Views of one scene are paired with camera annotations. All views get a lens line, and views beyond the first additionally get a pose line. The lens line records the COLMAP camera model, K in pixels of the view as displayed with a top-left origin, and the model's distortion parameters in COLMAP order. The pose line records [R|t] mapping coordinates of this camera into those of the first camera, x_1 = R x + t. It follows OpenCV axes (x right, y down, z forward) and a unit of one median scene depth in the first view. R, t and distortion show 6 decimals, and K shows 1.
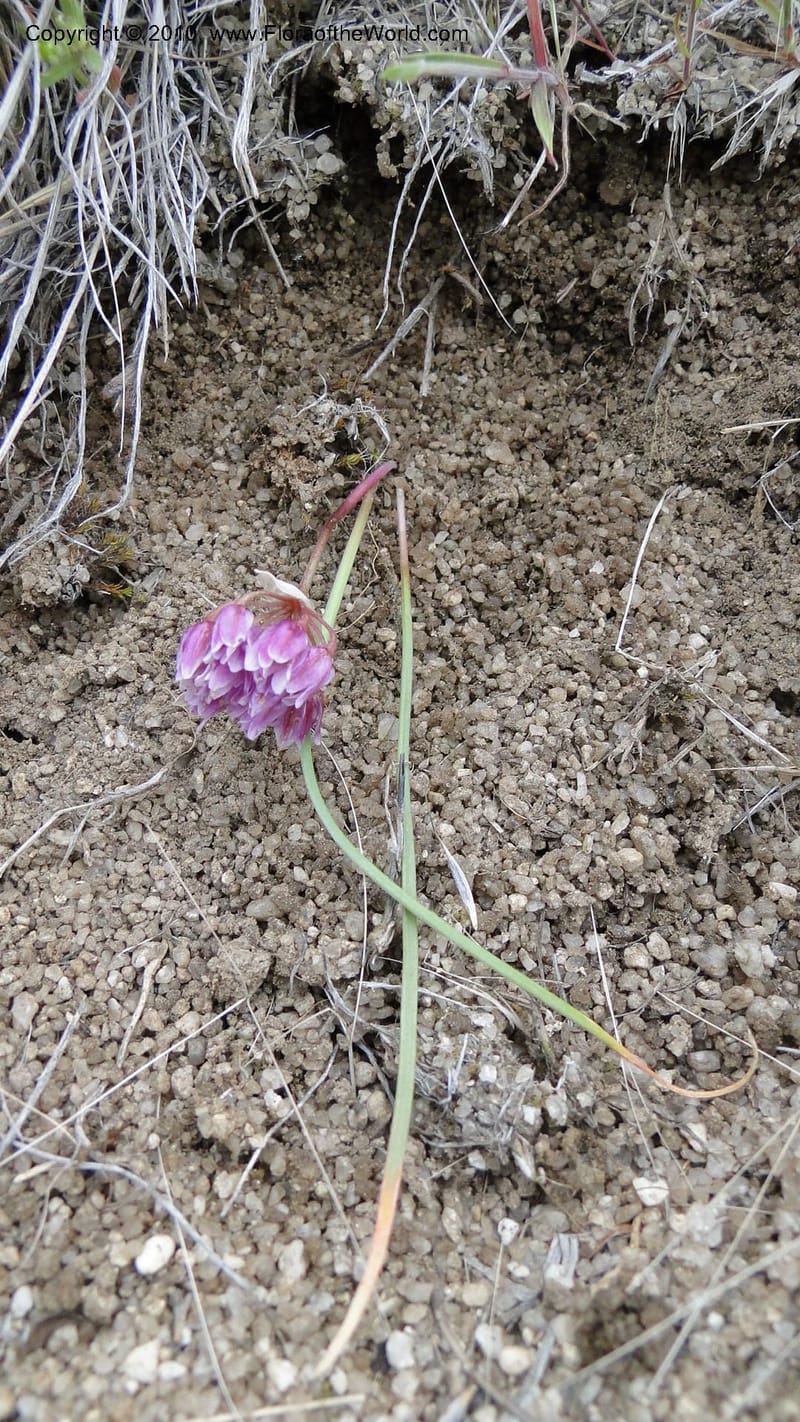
lens RADIAL K [[1172.1, 0, 400.0], [0, 1172.1, 711.0], [0, 0, 1]] dist [-0.002741, -0.077914]
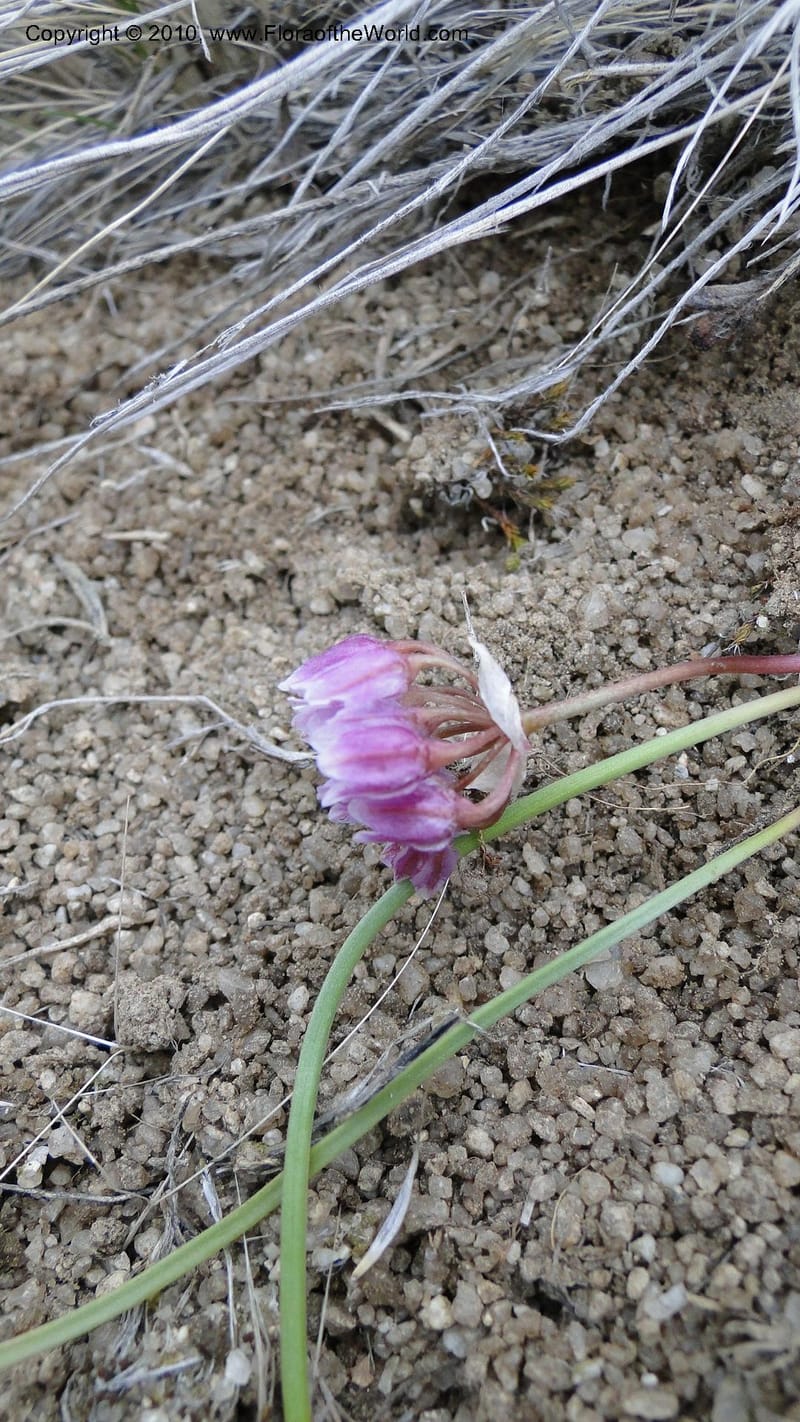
lens RADIAL K [[1172.1, 0, 400.0], [0, 1172.1, 711.0], [0, 0, 1]] dist [-0.002741, -0.077914]
pose [[0.518026, 0.692436, -0.502177, 0.166880], [-0.616677, 0.709178, 0.341725, -0.241648], [0.592755, 0.132659, 0.794382, 0.429073]]
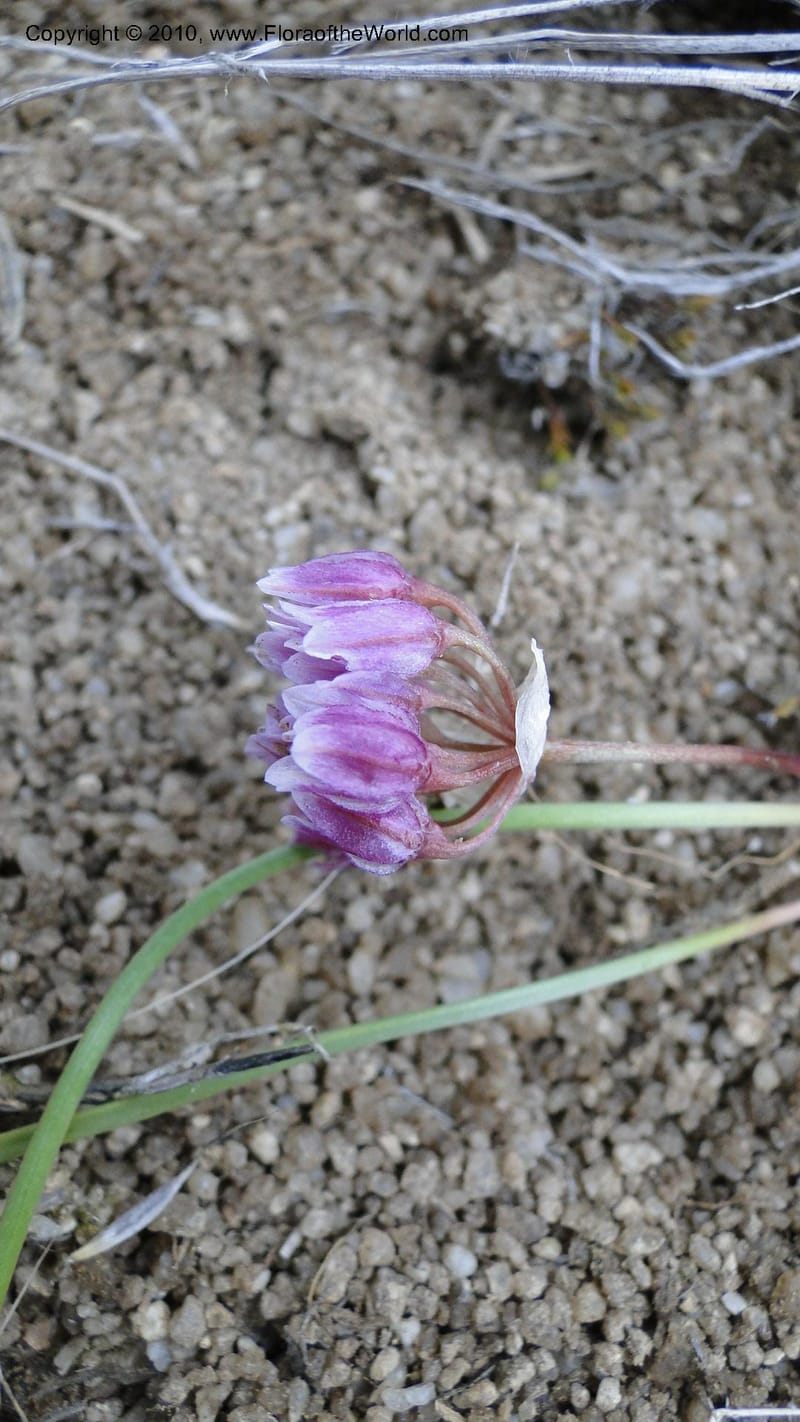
lens RADIAL K [[1172.1, 0, 400.0], [0, 1172.1, 711.0], [0, 0, 1]] dist [-0.002741, -0.077914]
pose [[0.263178, 0.935678, -0.235041, -0.004053], [-0.890454, 0.329345, 0.314043, -0.179136], [0.371253, 0.126644, 0.919855, 0.489446]]
